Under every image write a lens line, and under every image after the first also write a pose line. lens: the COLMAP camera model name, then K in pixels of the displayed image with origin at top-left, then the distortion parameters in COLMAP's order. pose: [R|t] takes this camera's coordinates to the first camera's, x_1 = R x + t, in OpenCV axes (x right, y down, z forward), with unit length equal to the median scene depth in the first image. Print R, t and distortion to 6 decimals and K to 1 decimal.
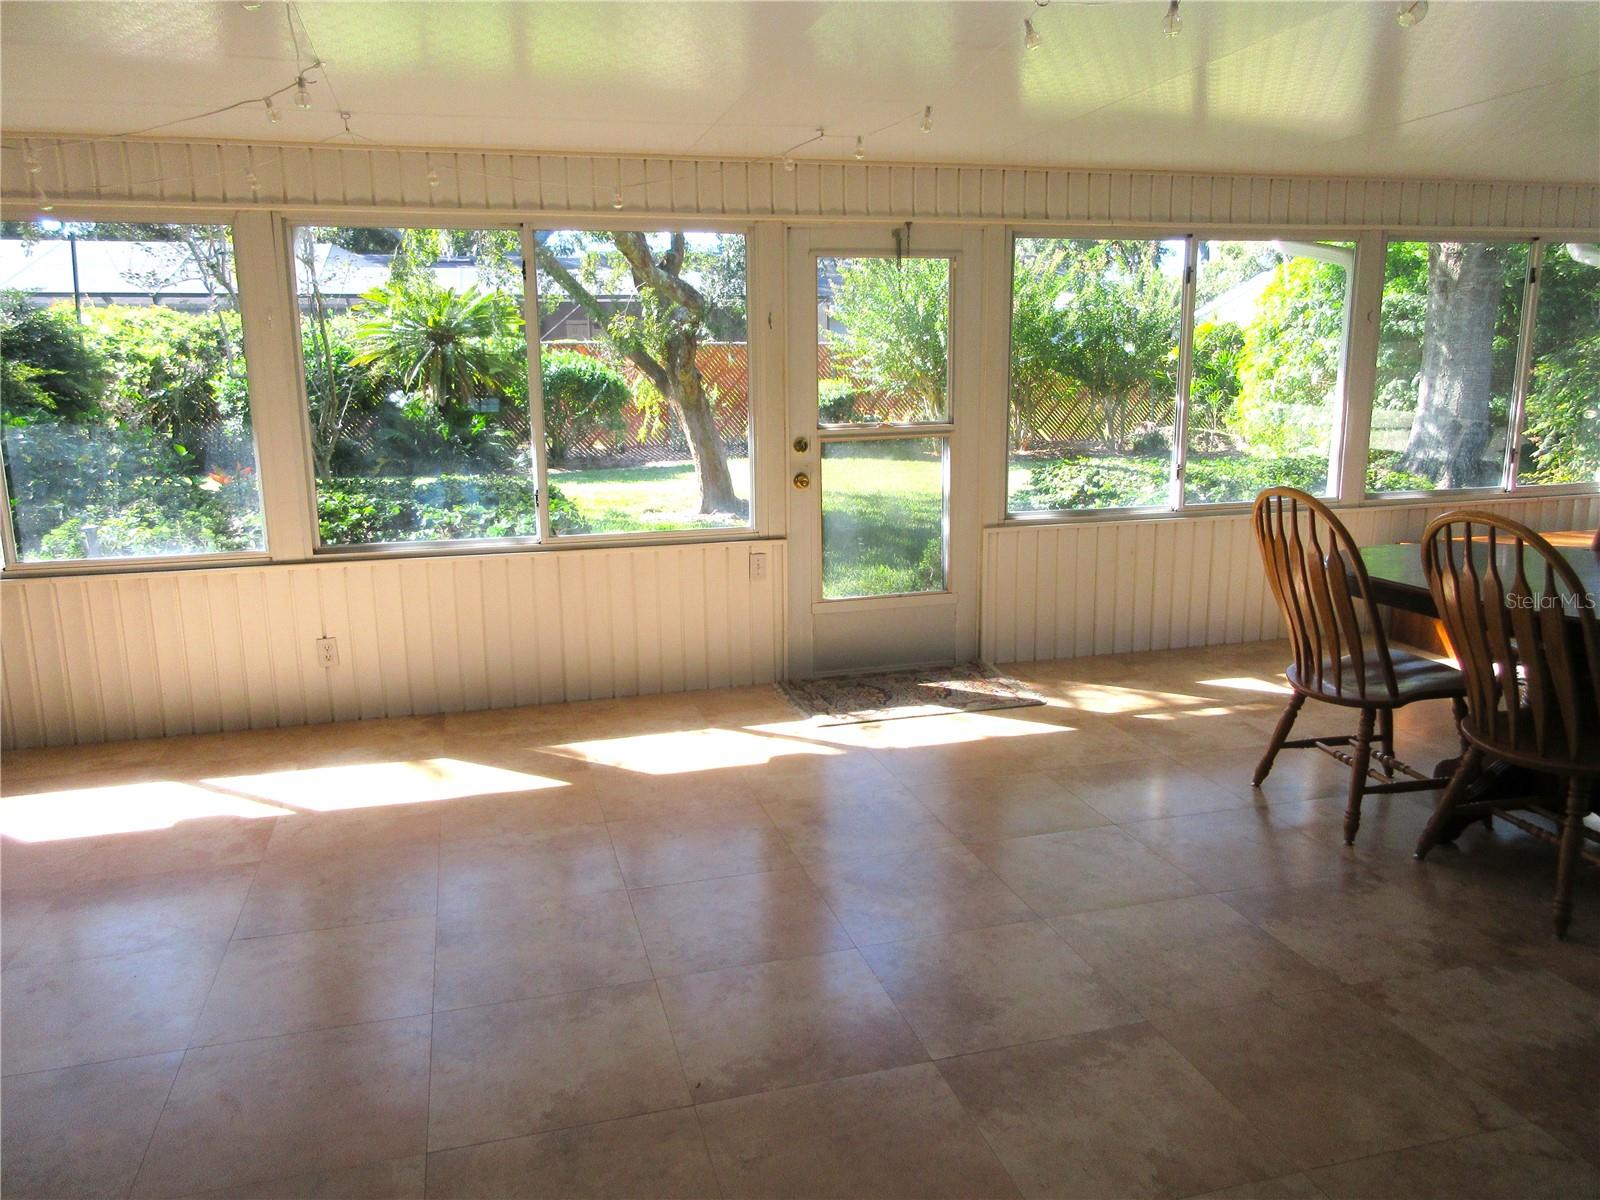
lens RADIAL K [[1204.9, 0, 800.9], [0, 1204.9, 598.6], [0, 0, 1]] dist [0.024754, -0.015293]
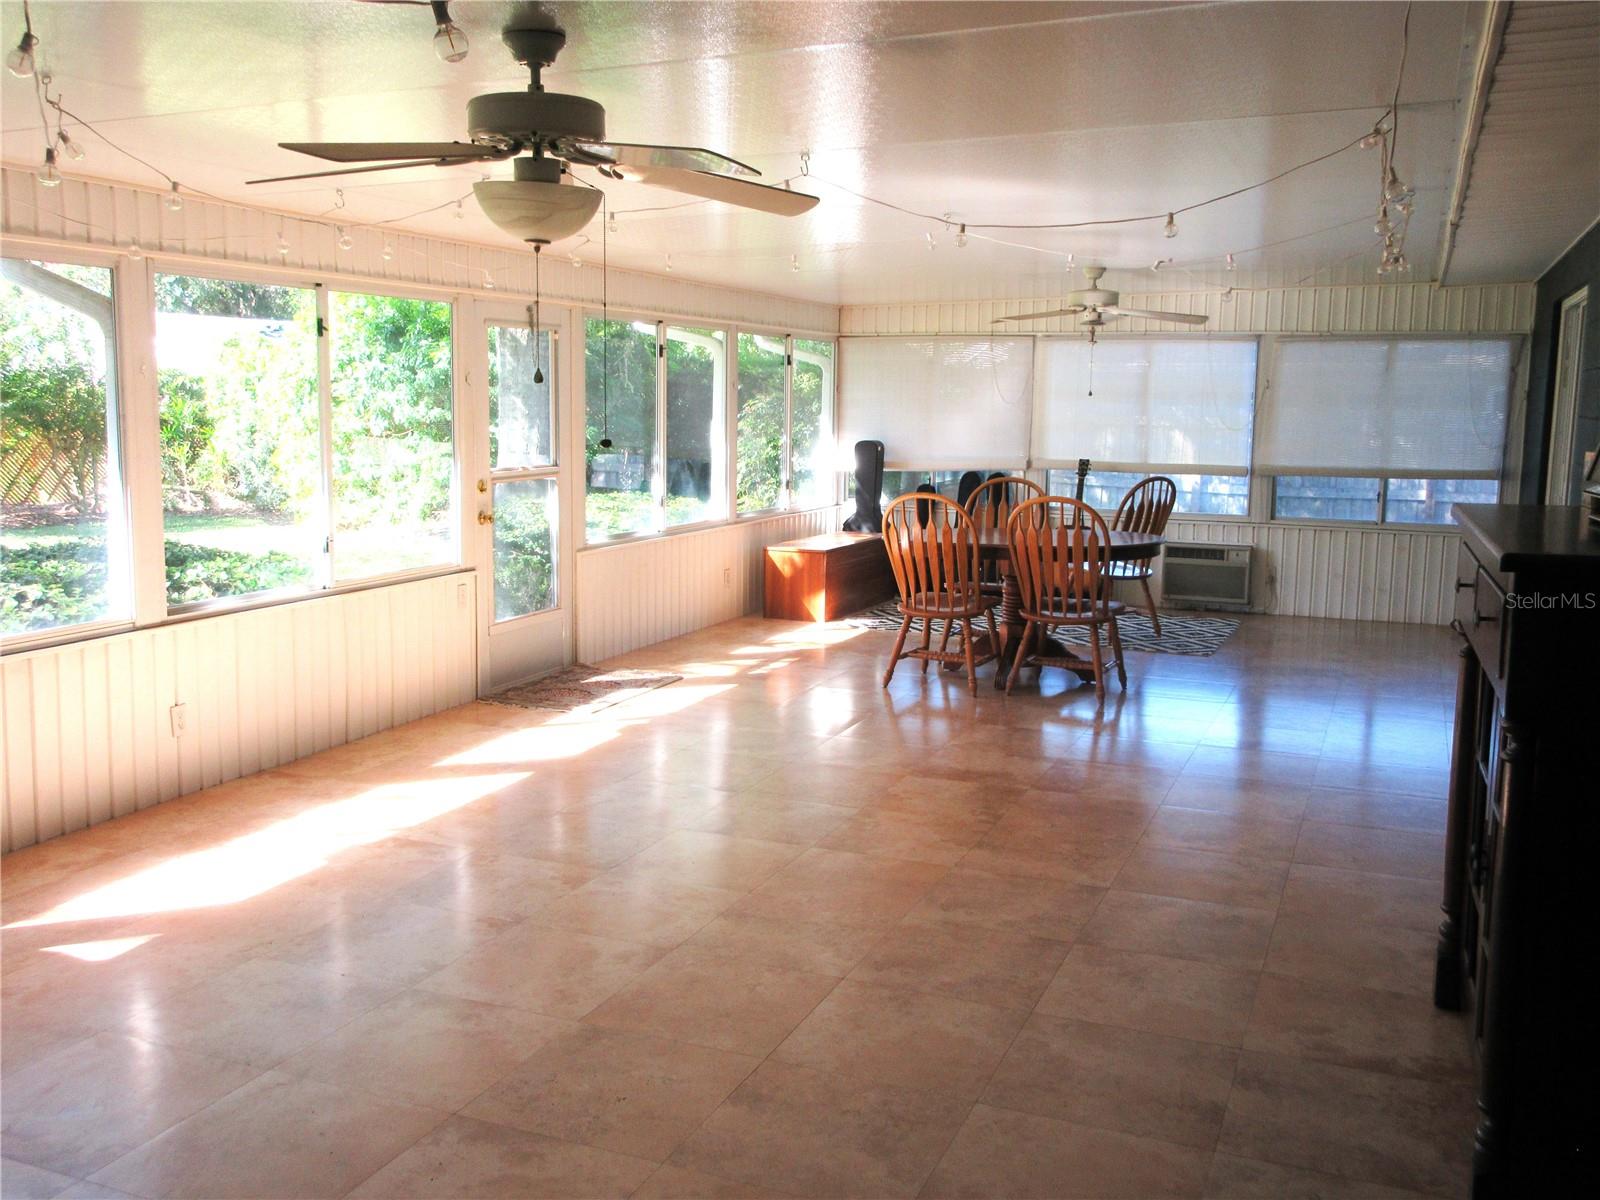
lens RADIAL K [[1460.3, 0, 799.9], [0, 1460.3, 597.6], [0, 0, 1]] dist [0.019359, 0.000000]
pose [[0.616851, -0.091791, 0.781709, -0.951600], [0.143027, 0.989713, 0.003353, 0.014887], [-0.773975, 0.109737, 0.623634, -0.084659]]
